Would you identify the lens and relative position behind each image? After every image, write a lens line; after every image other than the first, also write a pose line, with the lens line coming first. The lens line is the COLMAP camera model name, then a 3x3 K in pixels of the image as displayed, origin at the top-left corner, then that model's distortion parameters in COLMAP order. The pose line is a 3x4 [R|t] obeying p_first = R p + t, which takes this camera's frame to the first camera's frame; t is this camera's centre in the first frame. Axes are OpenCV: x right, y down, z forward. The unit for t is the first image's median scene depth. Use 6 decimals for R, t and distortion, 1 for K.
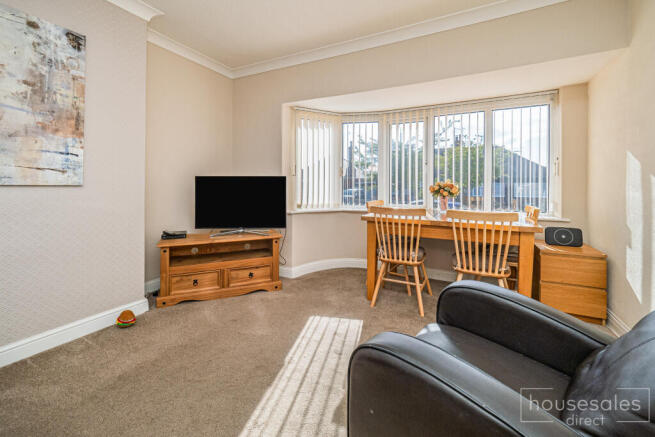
lens RADIAL K [[275.9, 0, 333.0], [0, 275.9, 185.2], [0, 0, 1]] dist [-0.000411, -0.000266]
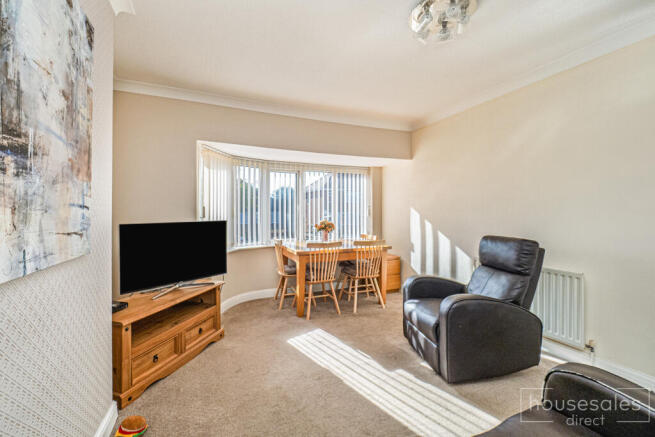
lens RADIAL K [[267.6, 0, 327.7], [0, 267.6, 214.7], [0, 0, 1]] dist [0.000768, -0.000045]
pose [[0.638846, -0.009013, 0.769282, -0.773692], [0.002556, 0.999951, 0.009592, -0.071737], [-0.769330, -0.004161, 0.638838, 0.118900]]
